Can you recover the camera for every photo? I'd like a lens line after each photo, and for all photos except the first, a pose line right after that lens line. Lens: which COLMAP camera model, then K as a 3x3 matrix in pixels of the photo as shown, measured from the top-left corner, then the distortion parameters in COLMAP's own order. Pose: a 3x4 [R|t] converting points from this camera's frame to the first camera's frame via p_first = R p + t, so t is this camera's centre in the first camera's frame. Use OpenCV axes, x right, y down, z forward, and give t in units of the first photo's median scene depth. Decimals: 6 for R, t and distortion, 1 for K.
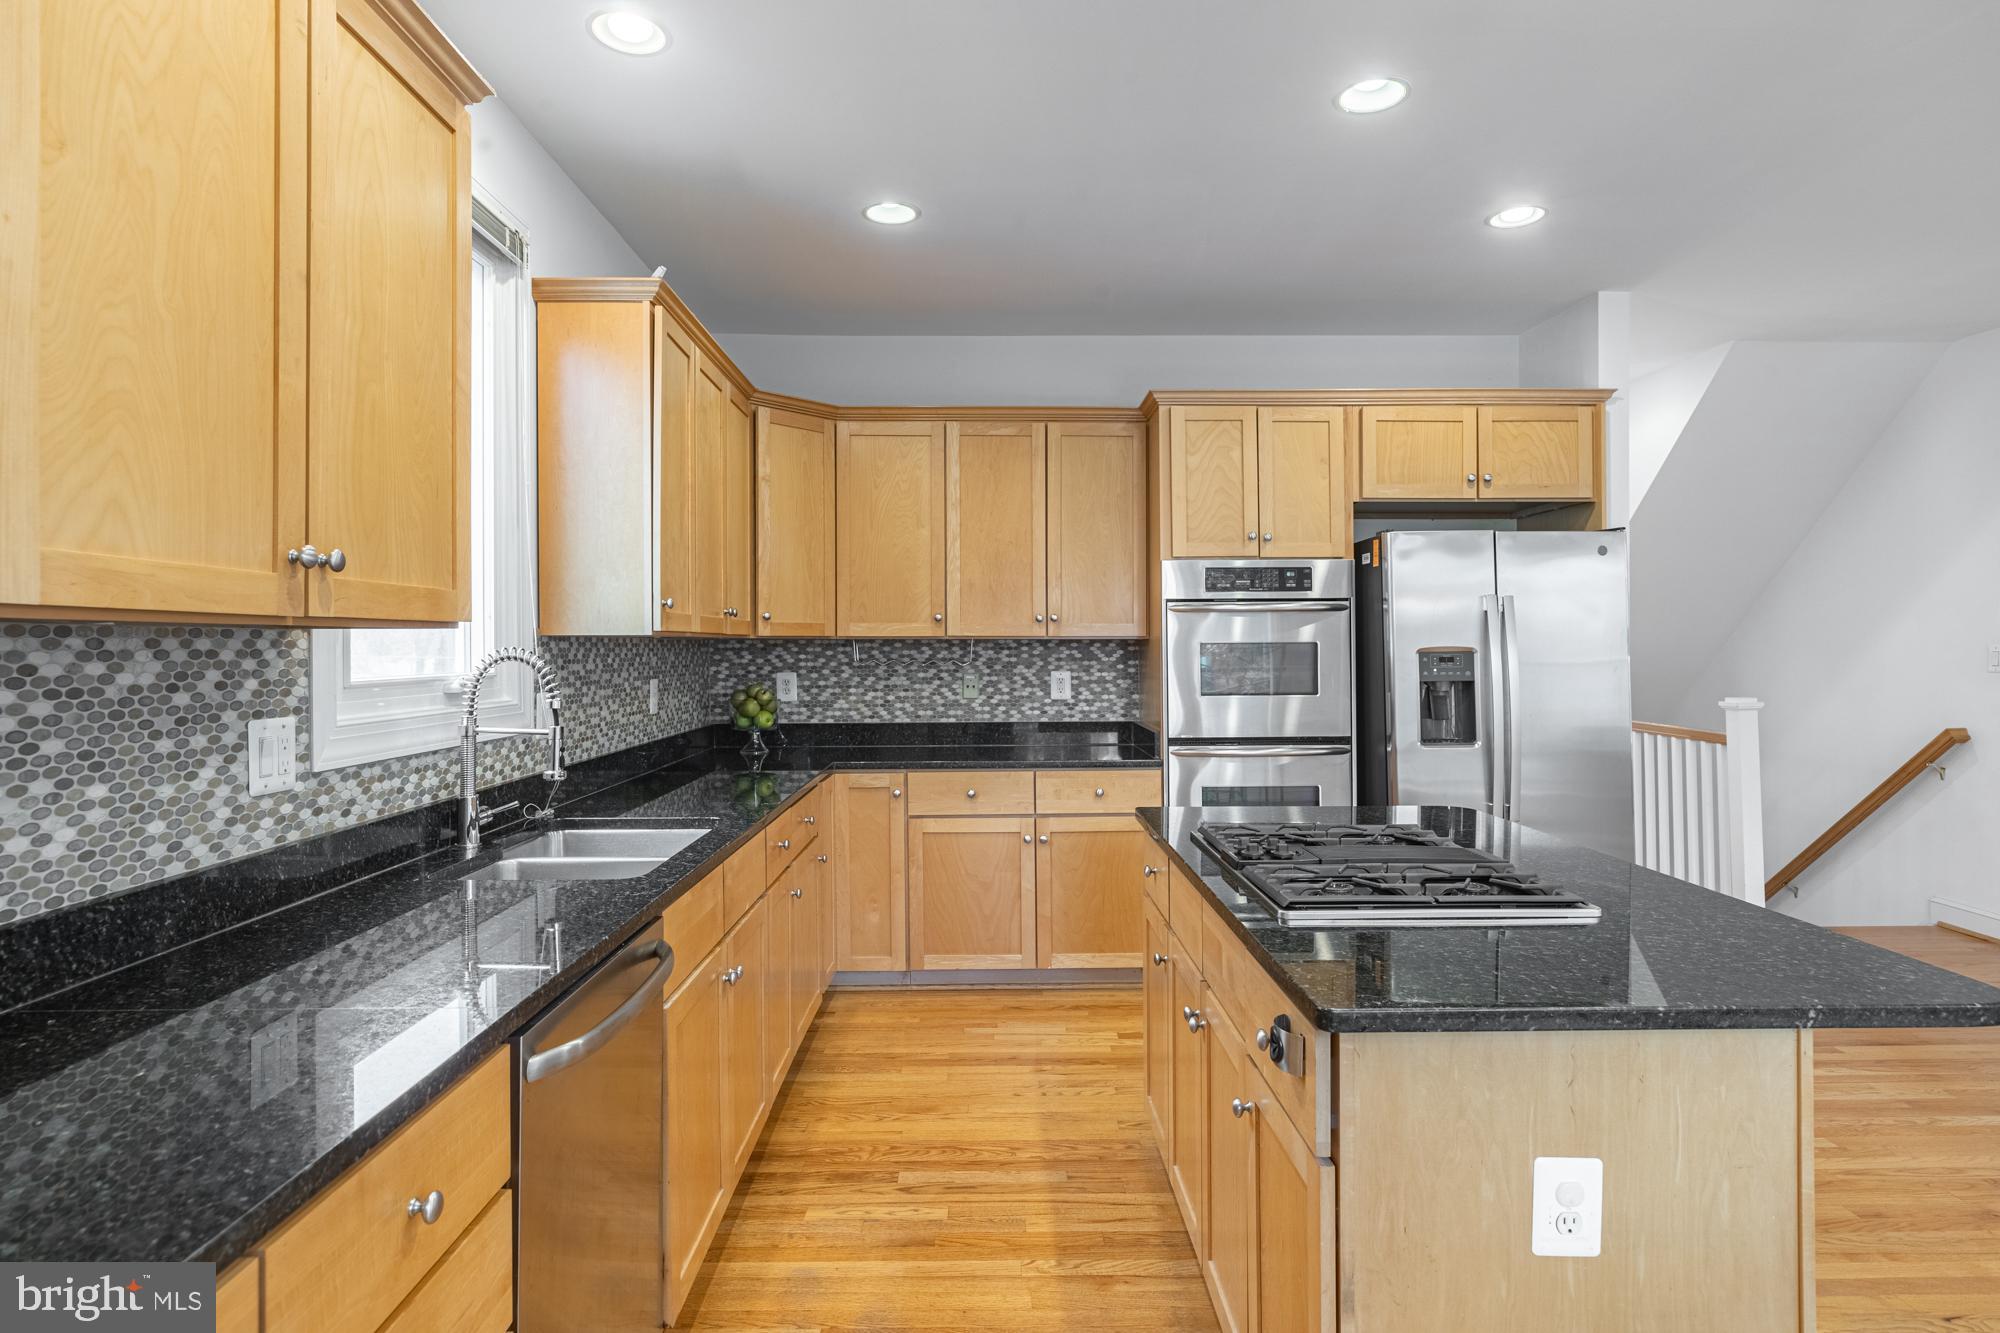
lens RADIAL K [[1050.7, 0, 1006.8], [0, 1050.7, 644.6], [0, 0, 1]] dist [0.000672, -0.000420]
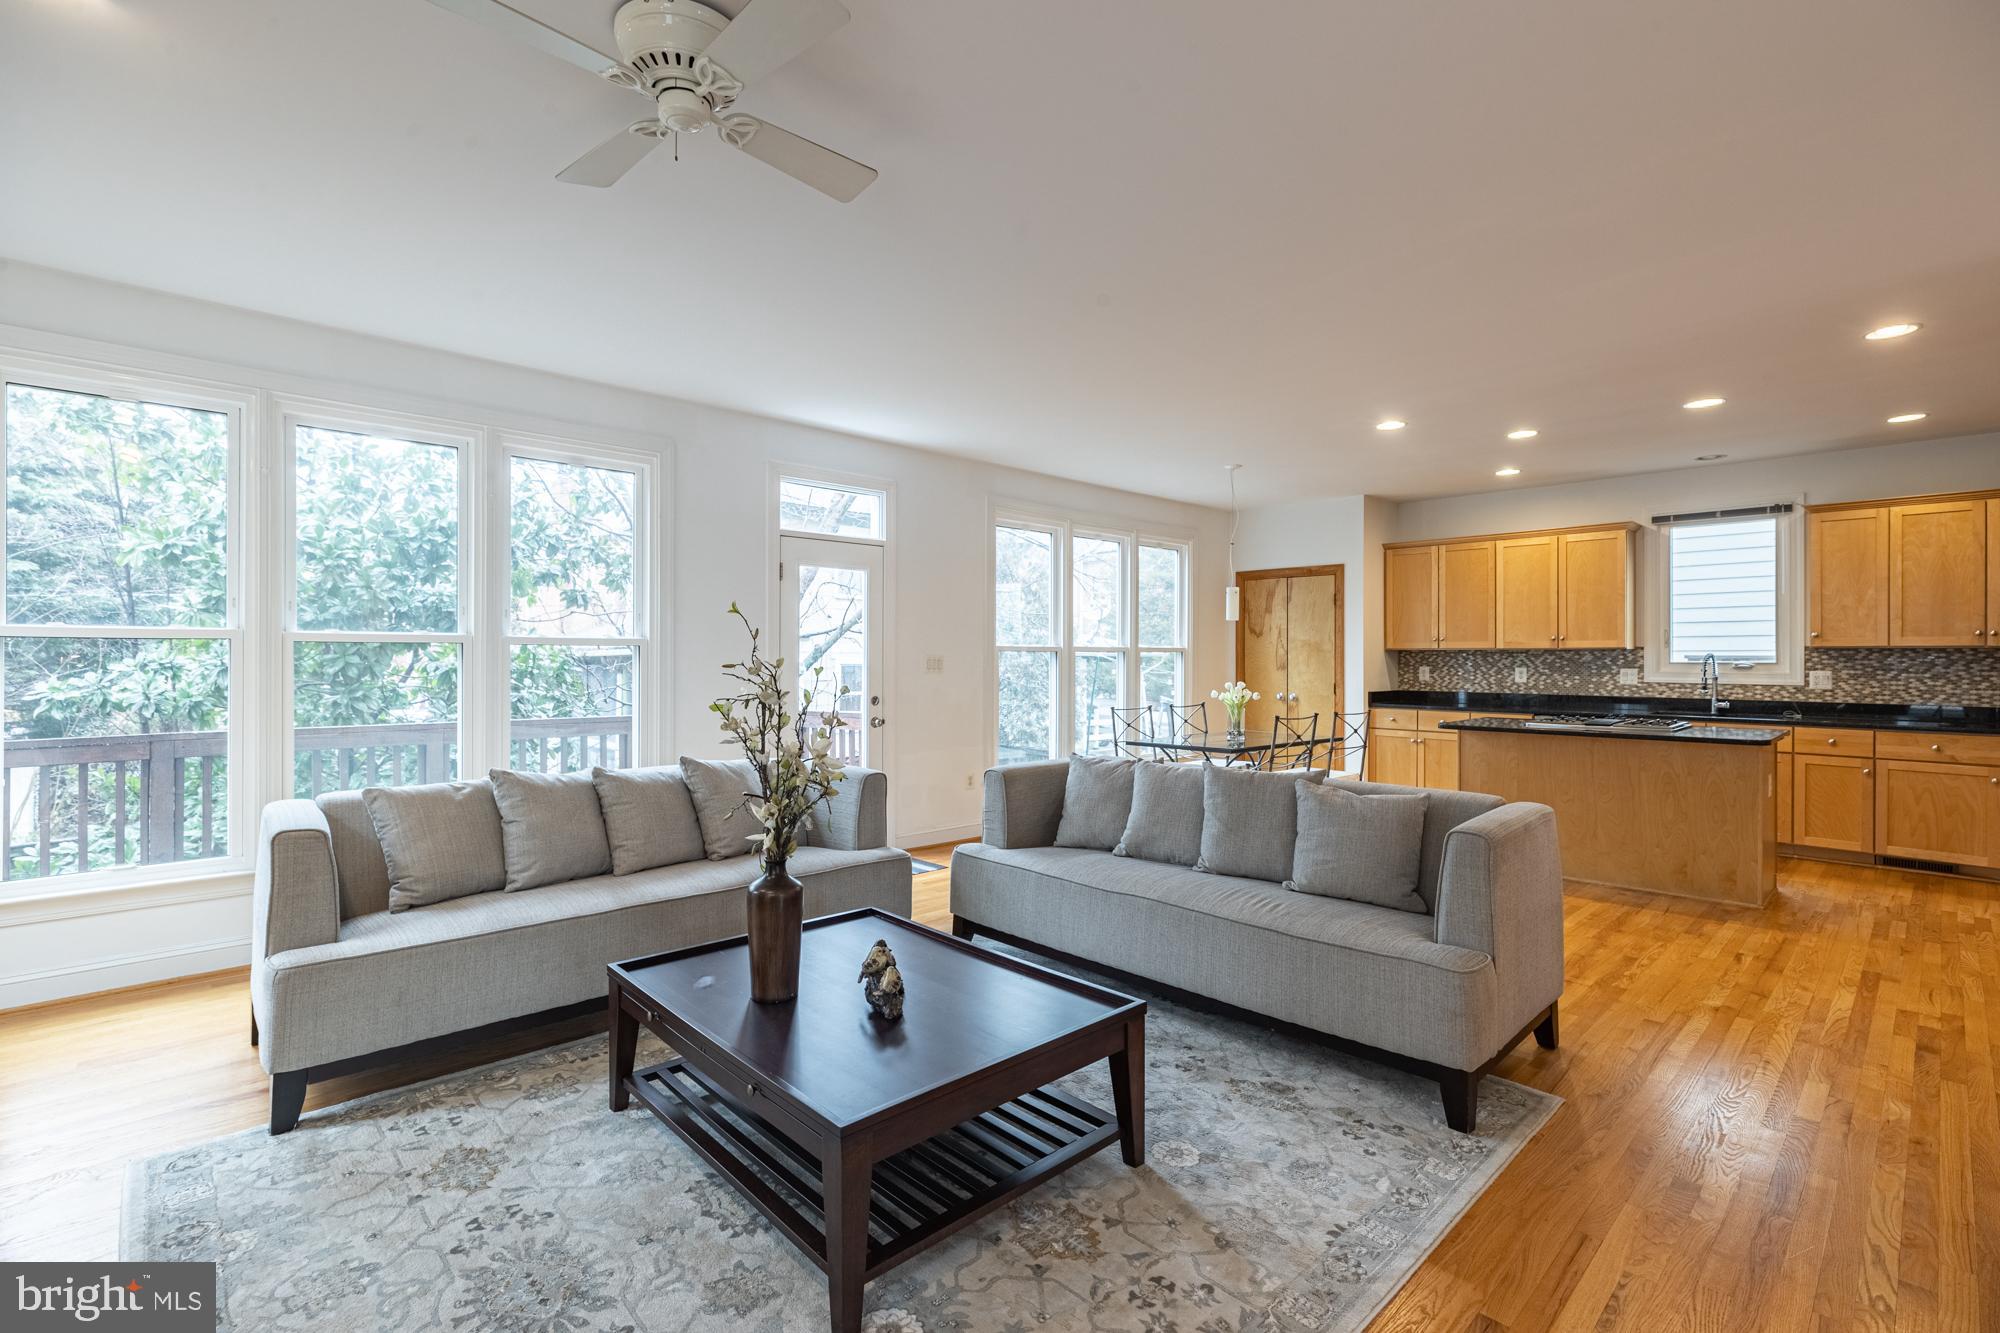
lens RADIAL K [[907.3, 0, 1003.3], [0, 907.3, 659.1], [0, 0, 1]] dist [-0.006503, 0.002783]
pose [[-0.729930, 0.003322, -0.683514, 1.829842], [0.000373, 0.999990, 0.004462, 0.004528], [0.683522, 0.003001, -0.729923, 0.921783]]
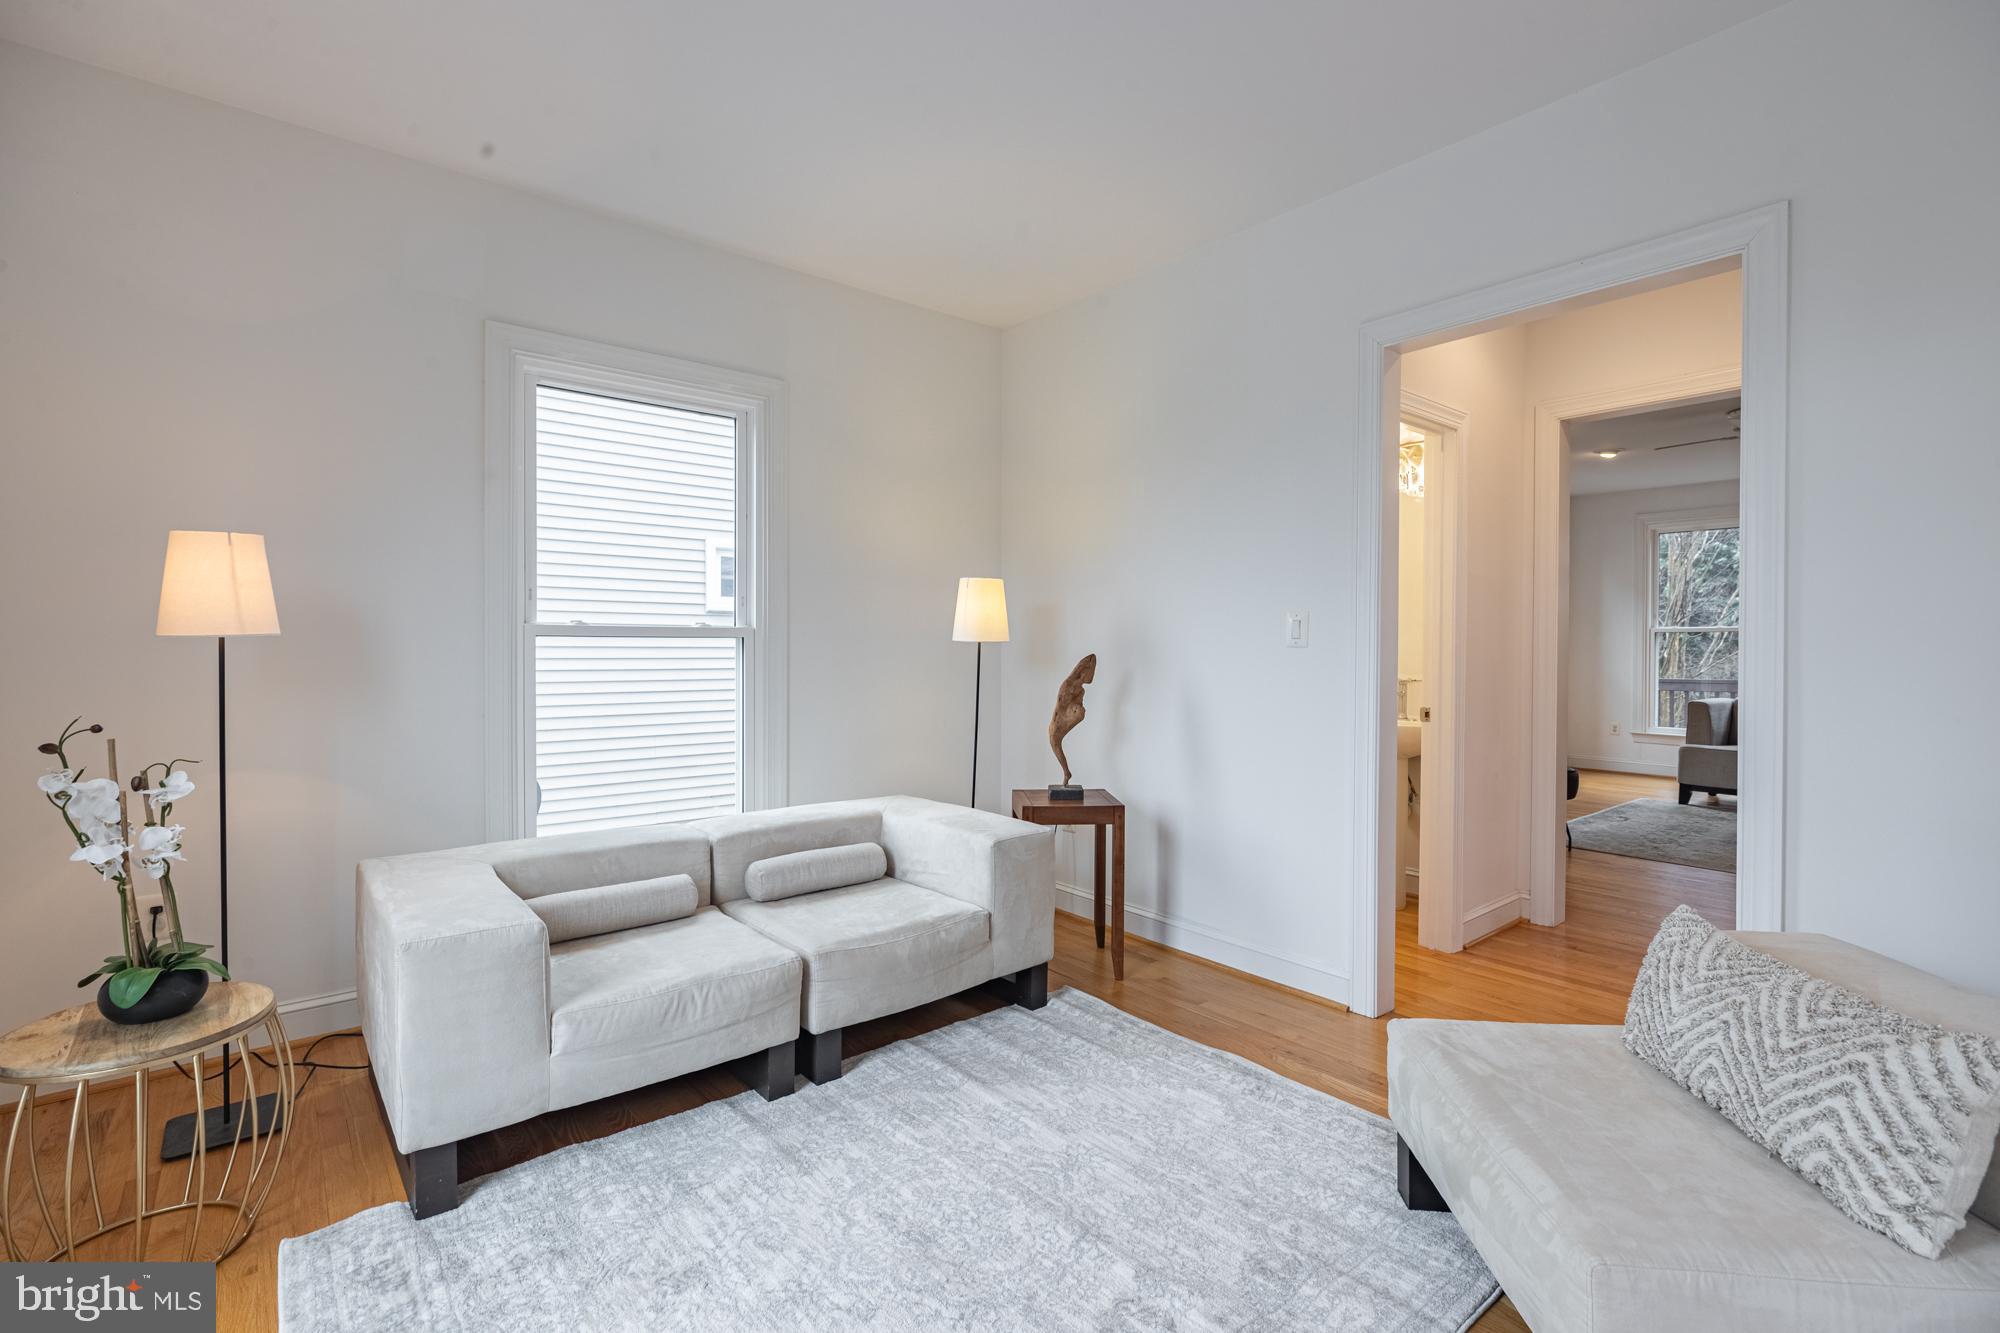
lens RADIAL K [[907.3, 0, 980.9], [0, 907.3, 674.8], [0, 0, 1]] dist [-0.006503, 0.002783]
pose [[-0.621194, -0.006275, 0.783631, 1.235394], [0.007080, 0.999882, 0.013619, 0.046711], [-0.783625, 0.014008, -0.621077, 2.296151]]
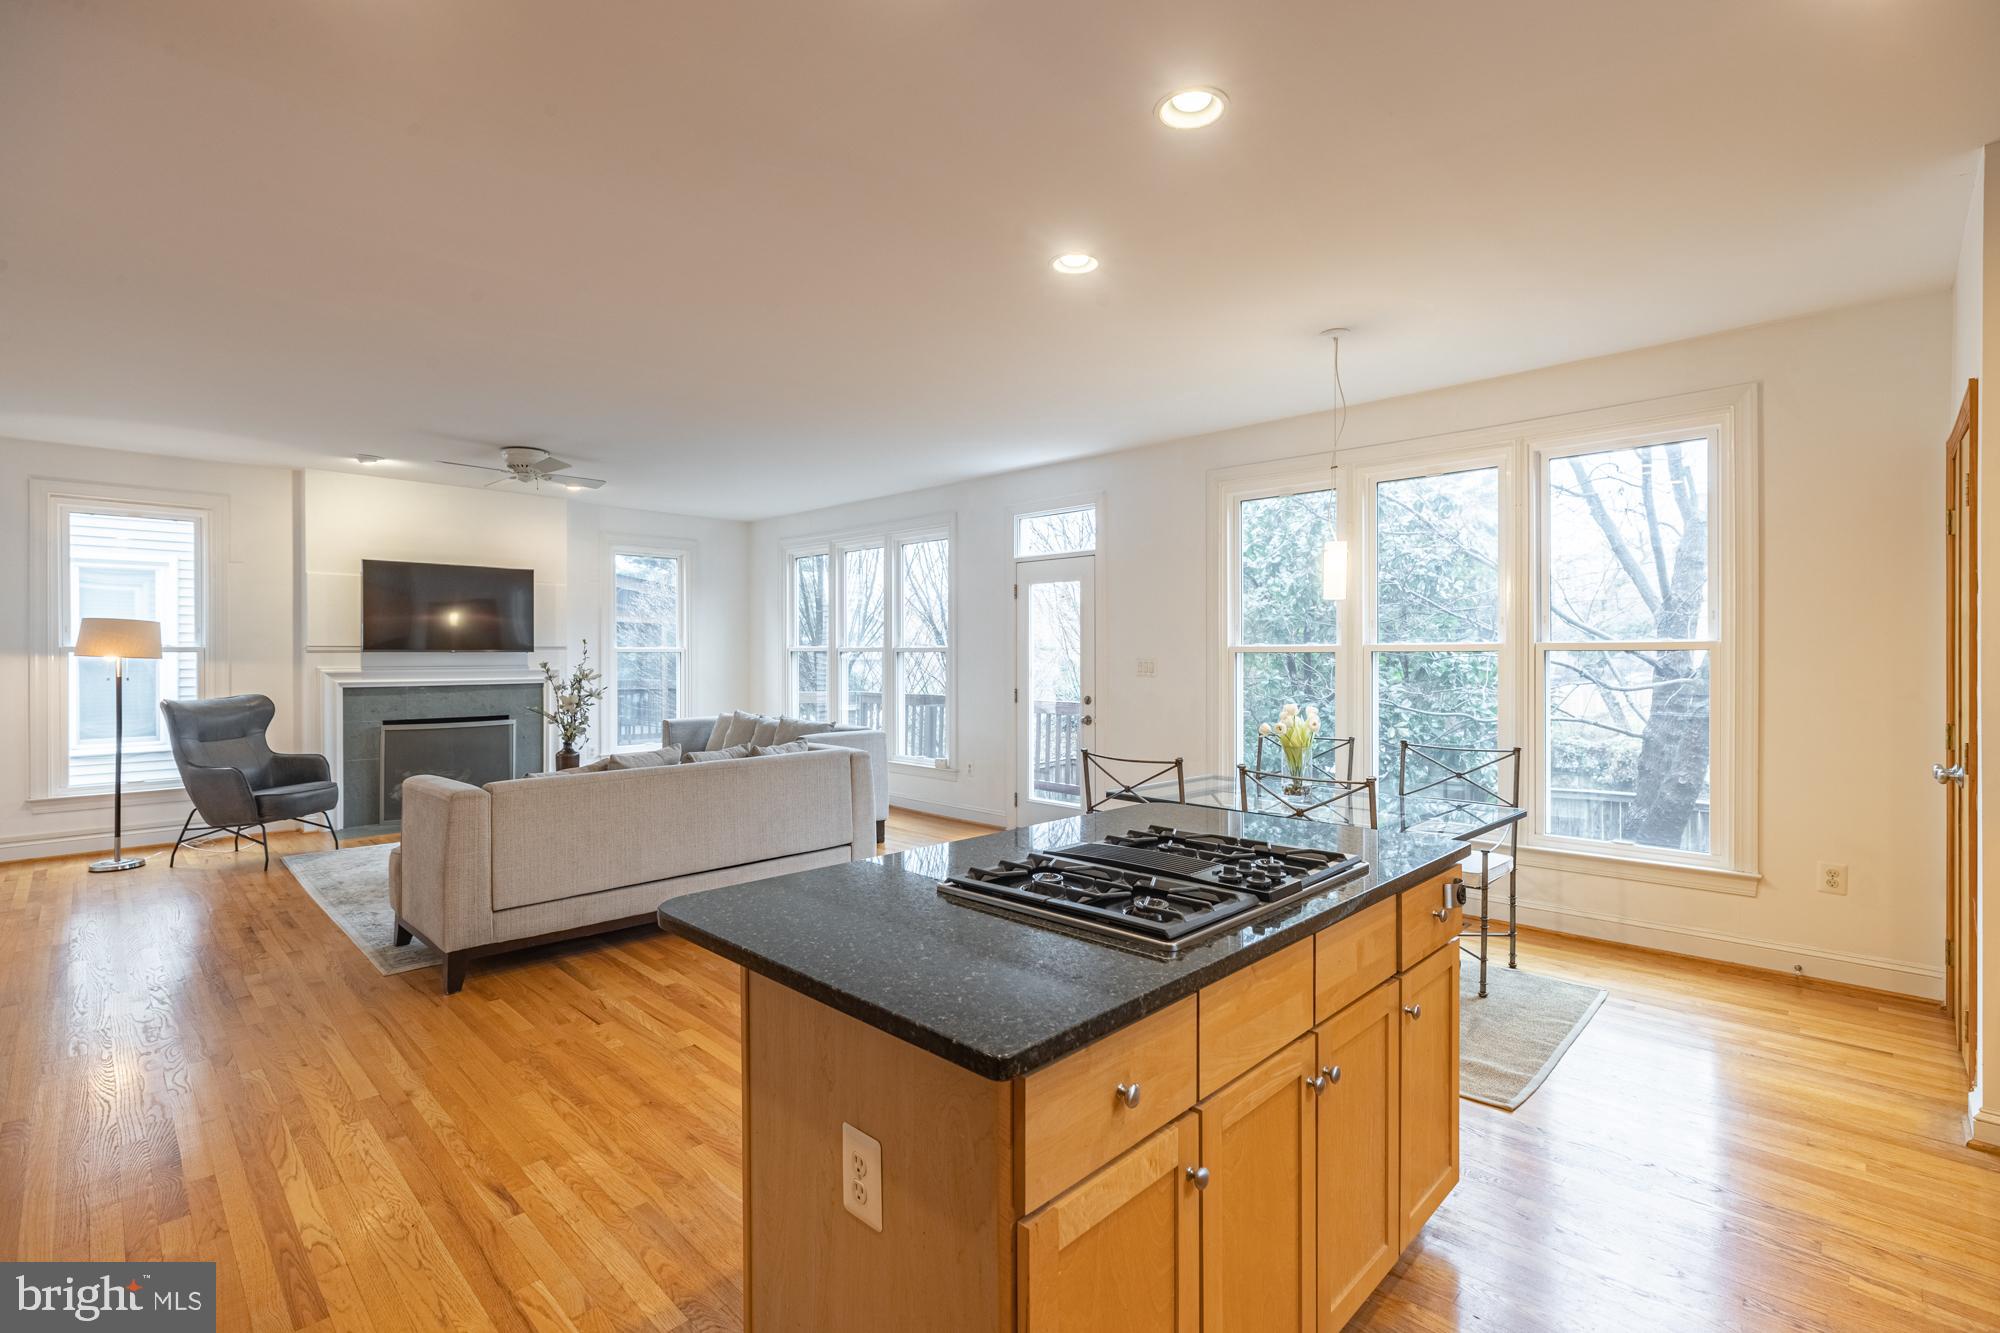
lens RADIAL K [[907.3, 0, 995.0], [0, 907.3, 654.7], [0, 0, 1]] dist [-0.006503, 0.002783]
pose [[-0.701489, 0.004486, 0.712666, -0.089184], [0.005255, 0.999986, -0.001122, -0.000309], [-0.712661, 0.002958, -0.701503, 0.927598]]
